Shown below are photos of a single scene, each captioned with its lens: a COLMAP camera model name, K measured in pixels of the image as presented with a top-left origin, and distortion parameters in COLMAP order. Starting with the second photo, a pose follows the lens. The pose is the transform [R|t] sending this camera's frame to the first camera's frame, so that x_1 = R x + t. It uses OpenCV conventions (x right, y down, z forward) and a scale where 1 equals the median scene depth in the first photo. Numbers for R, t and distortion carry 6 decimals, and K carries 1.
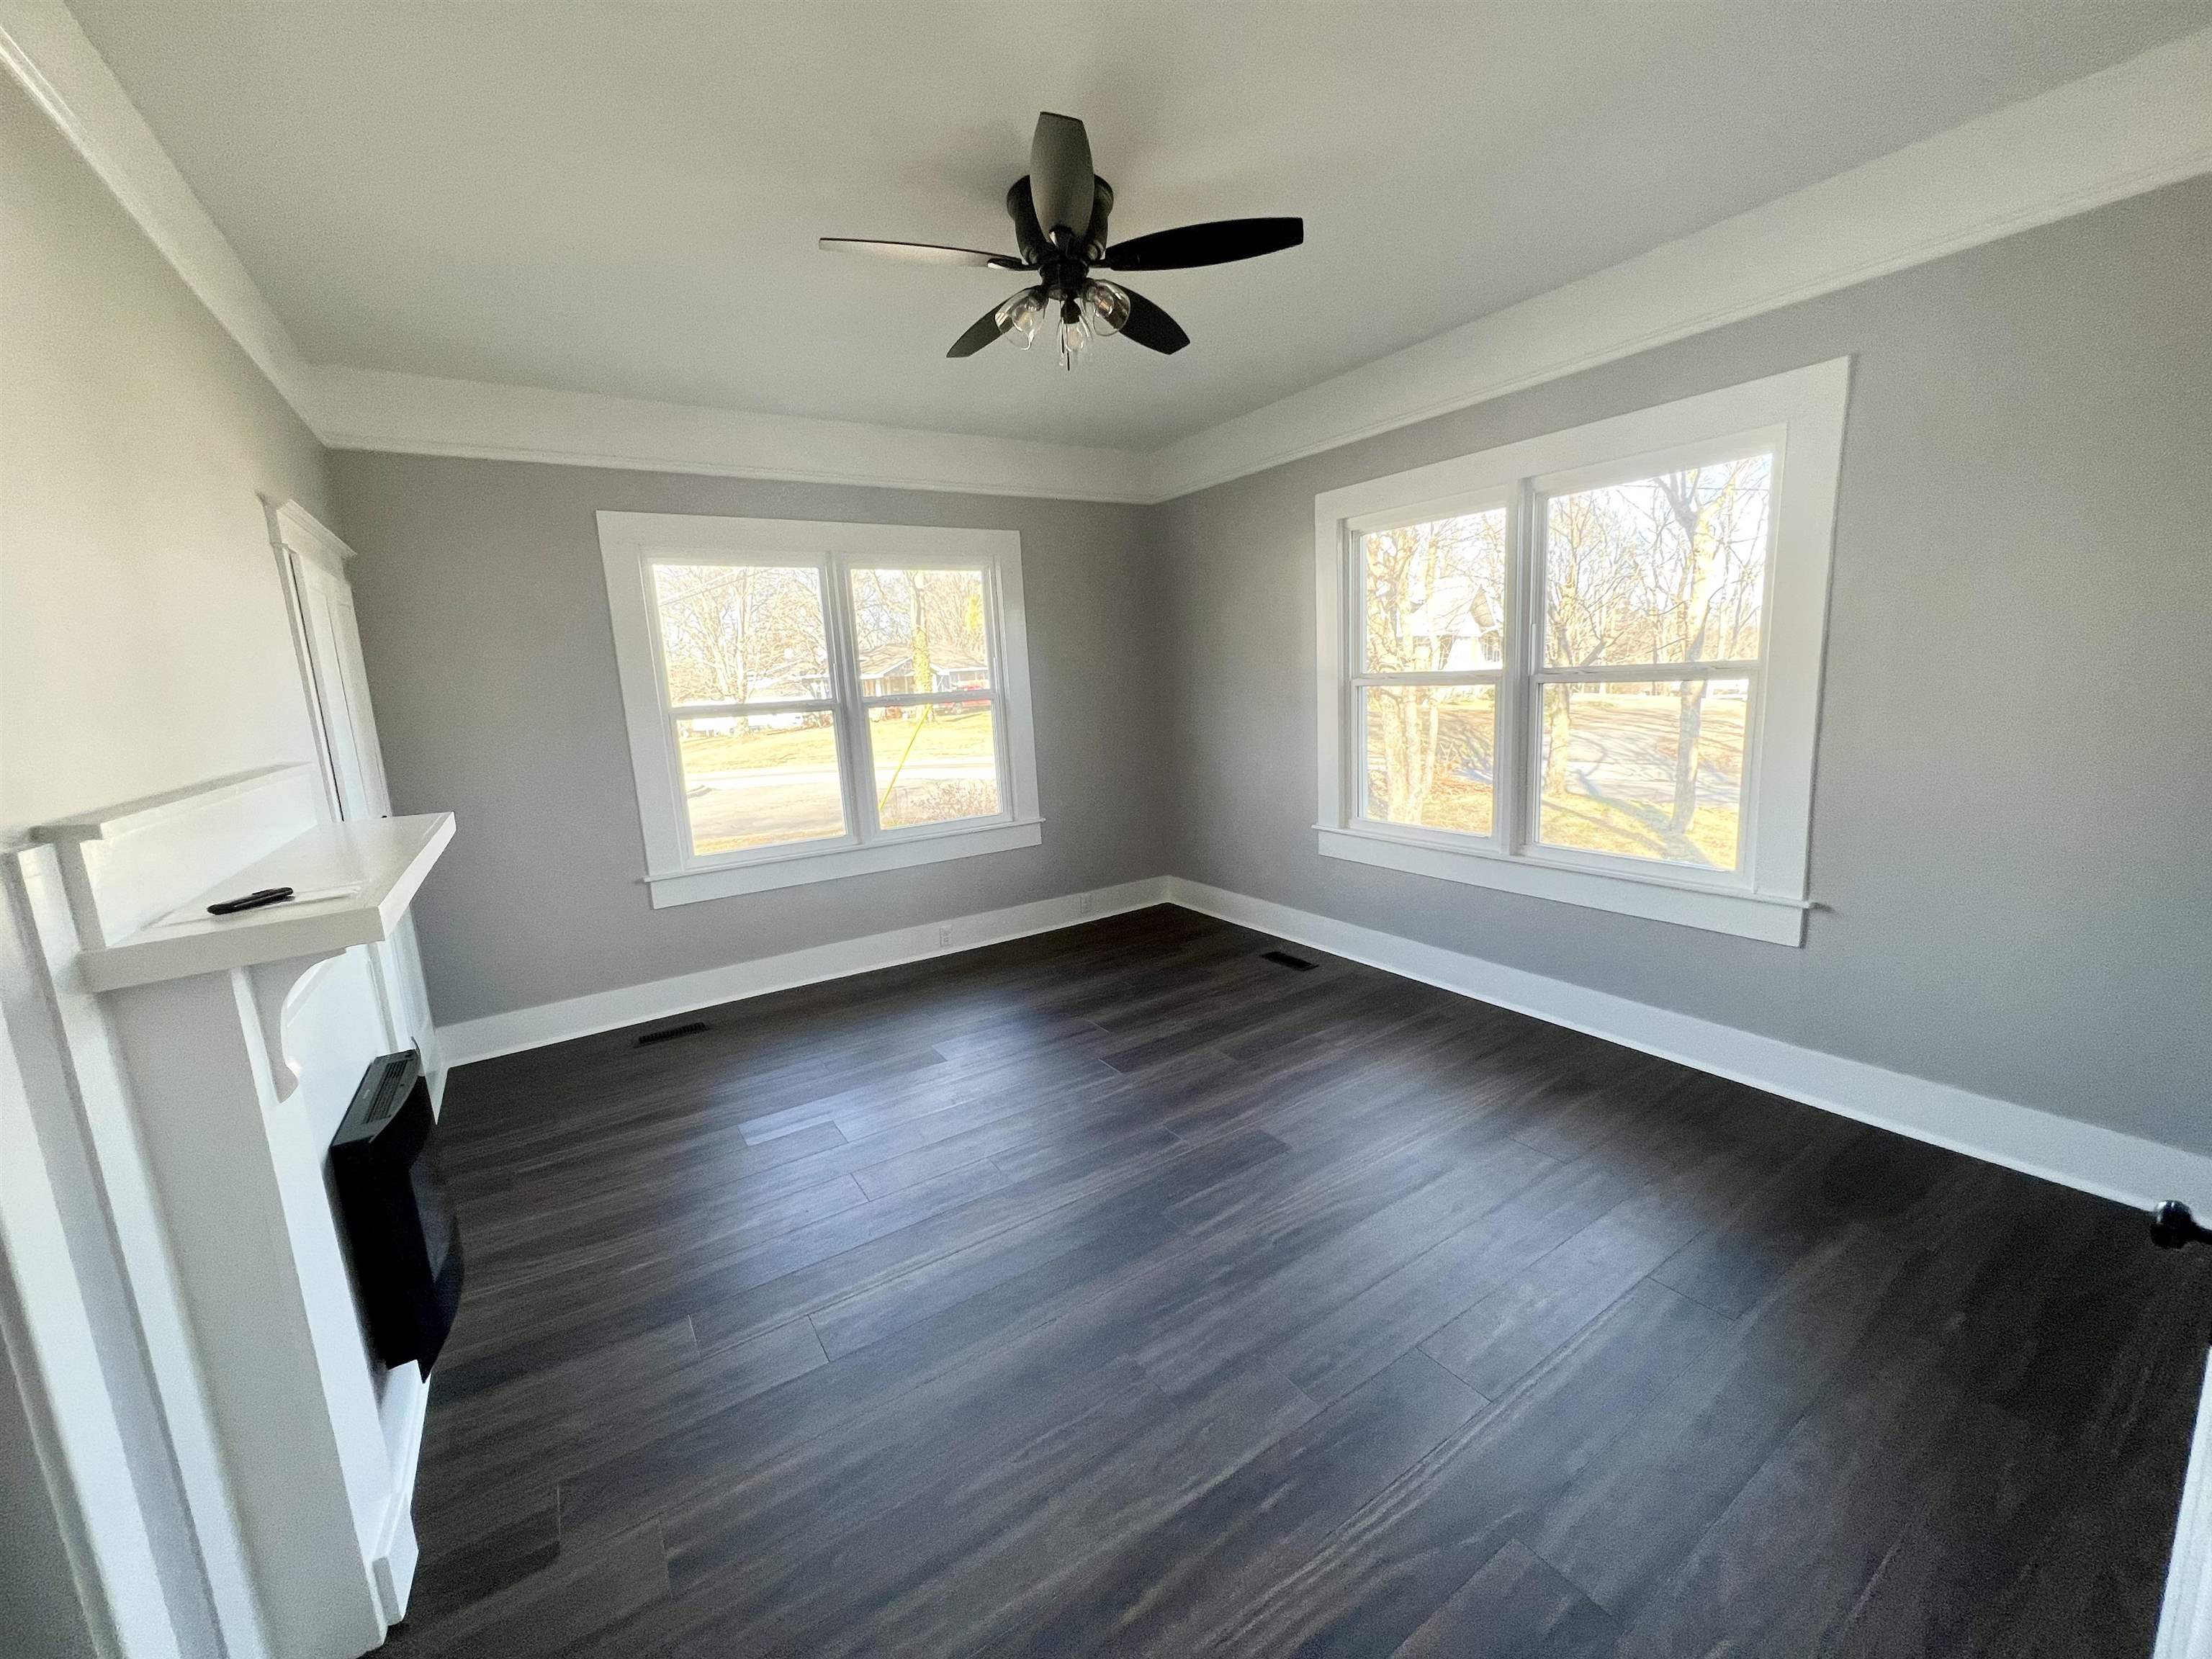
lens RADIAL K [[878.1, 0, 1110.8], [0, 878.1, 826.8], [0, 0, 1]] dist [-0.000387, -0.000189]
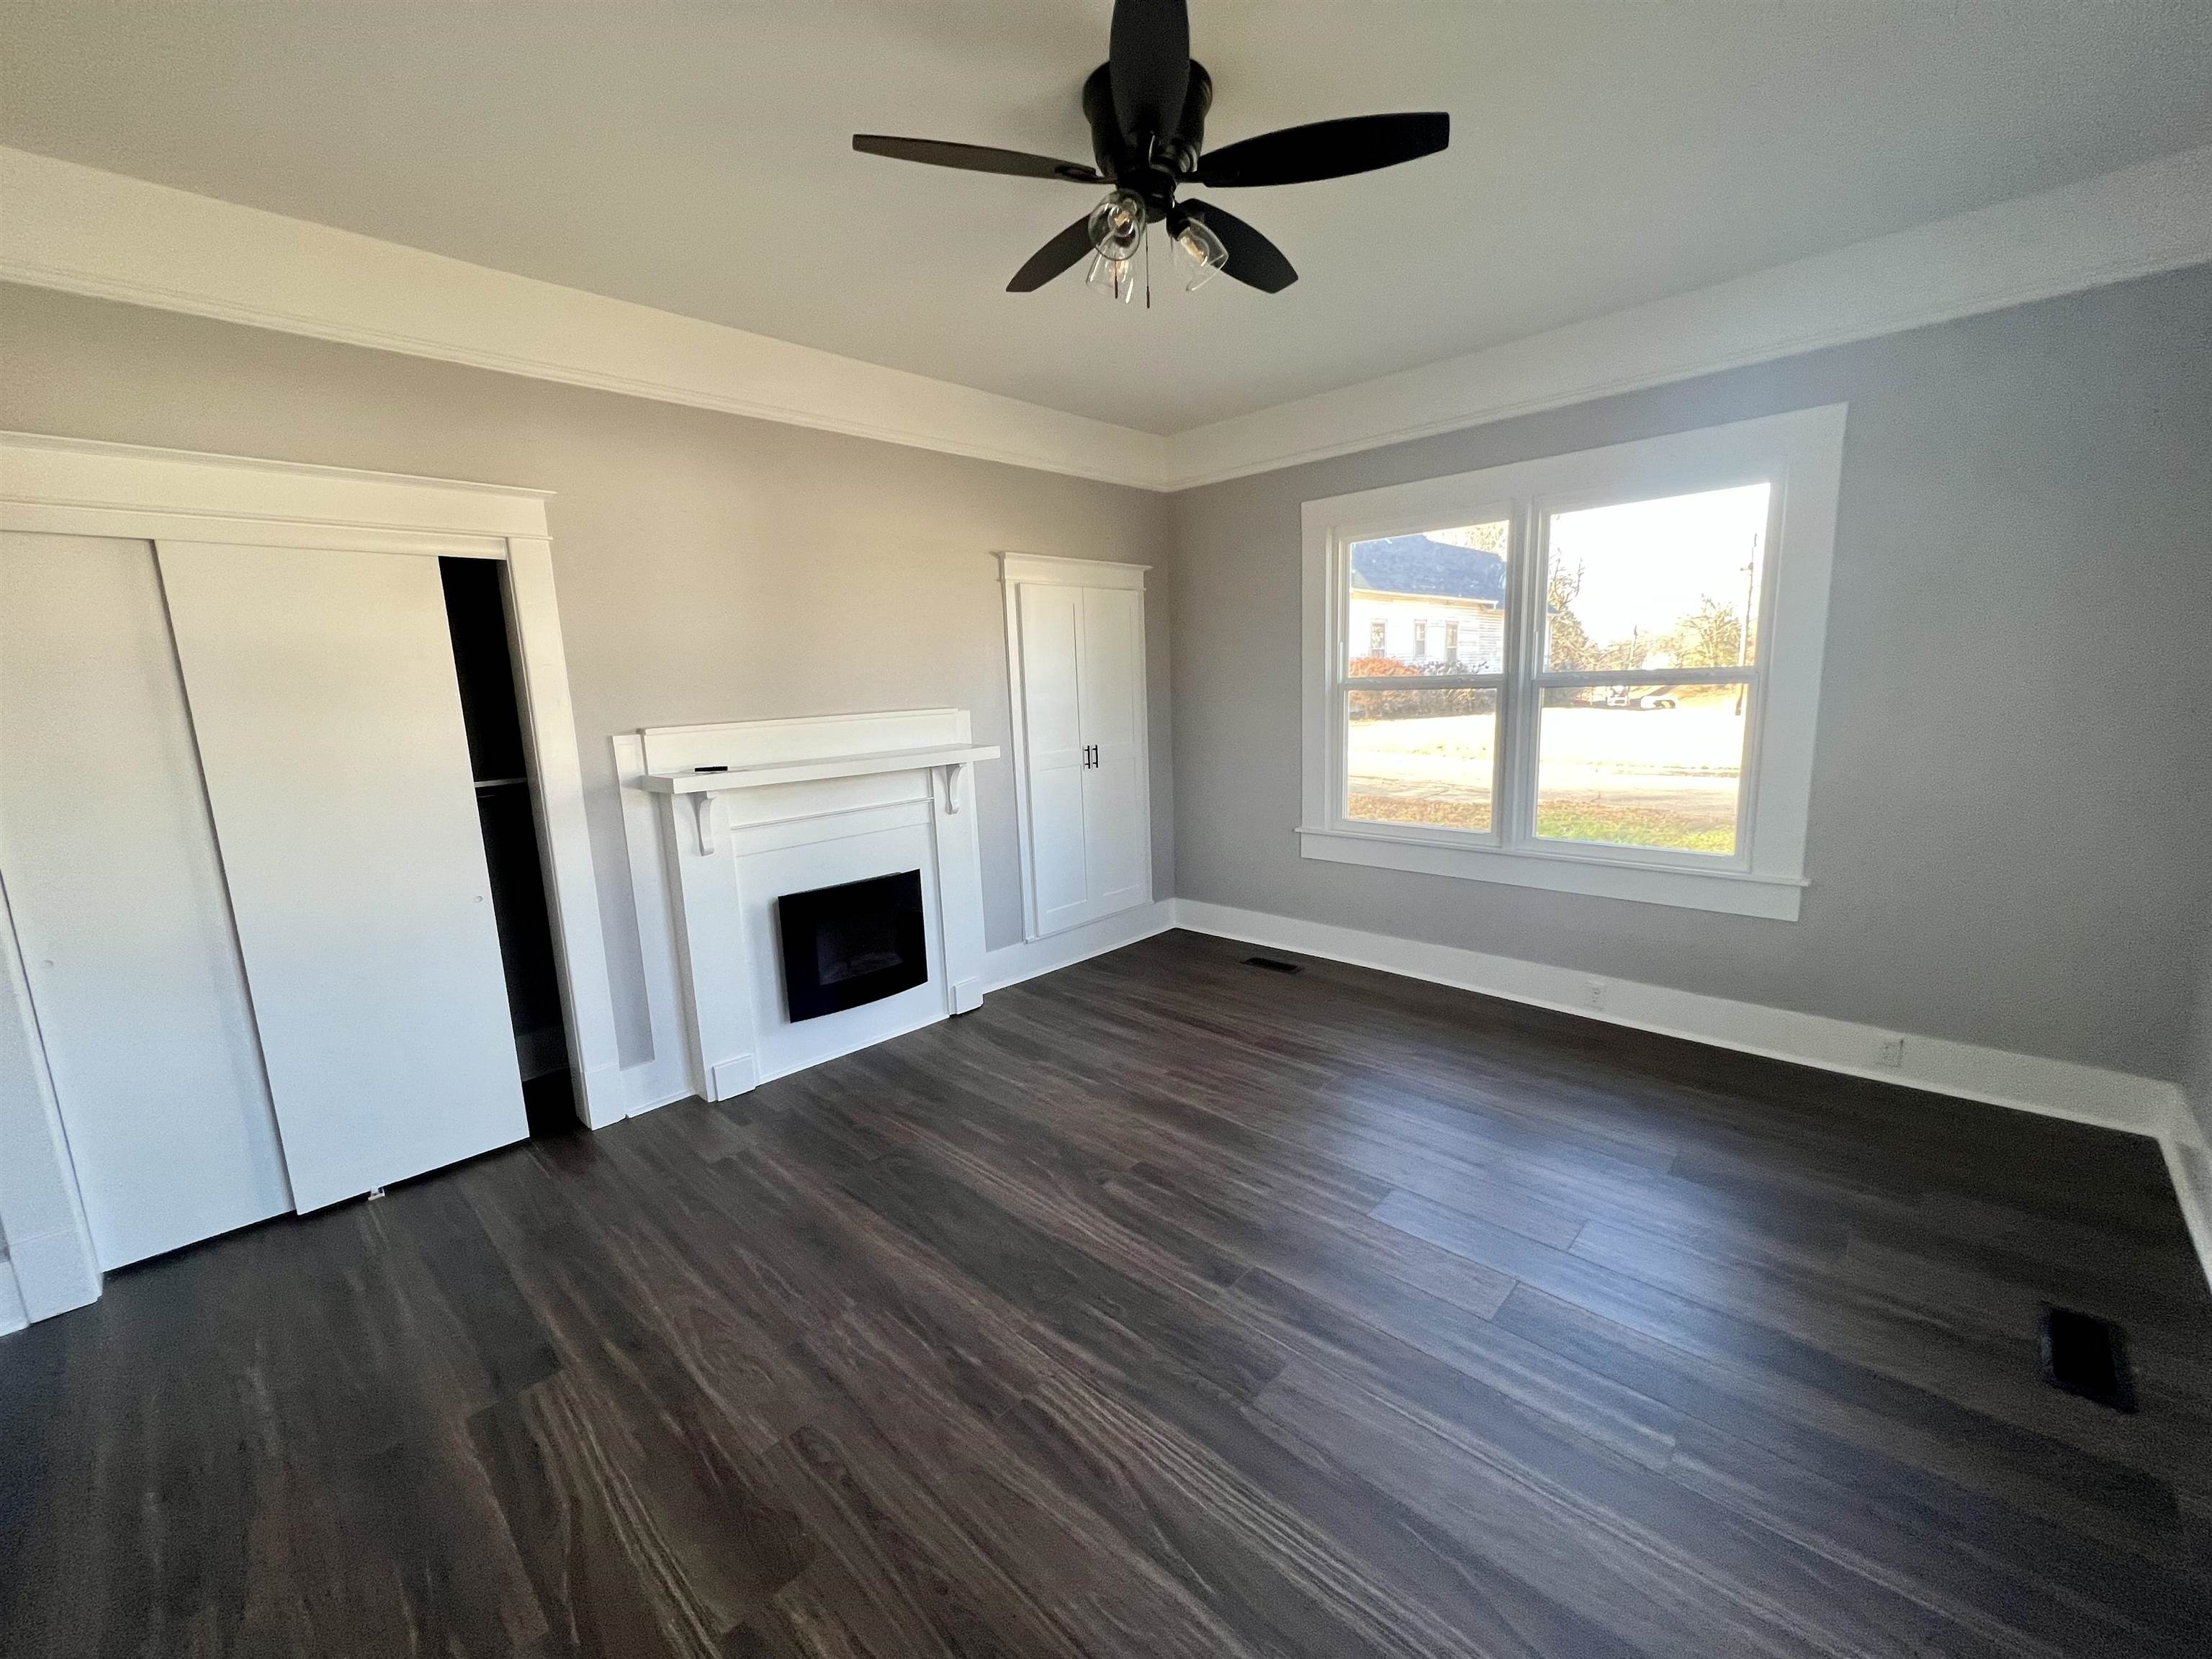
lens RADIAL K [[878.1, 0, 1110.8], [0, 878.1, 826.8], [0, 0, 1]] dist [-0.000387, -0.000189]
pose [[0.224276, 0.205409, -0.952632, 0.506905], [-0.143650, 0.973824, 0.176159, -0.110881], [0.963880, 0.097338, 0.247913, 0.487872]]
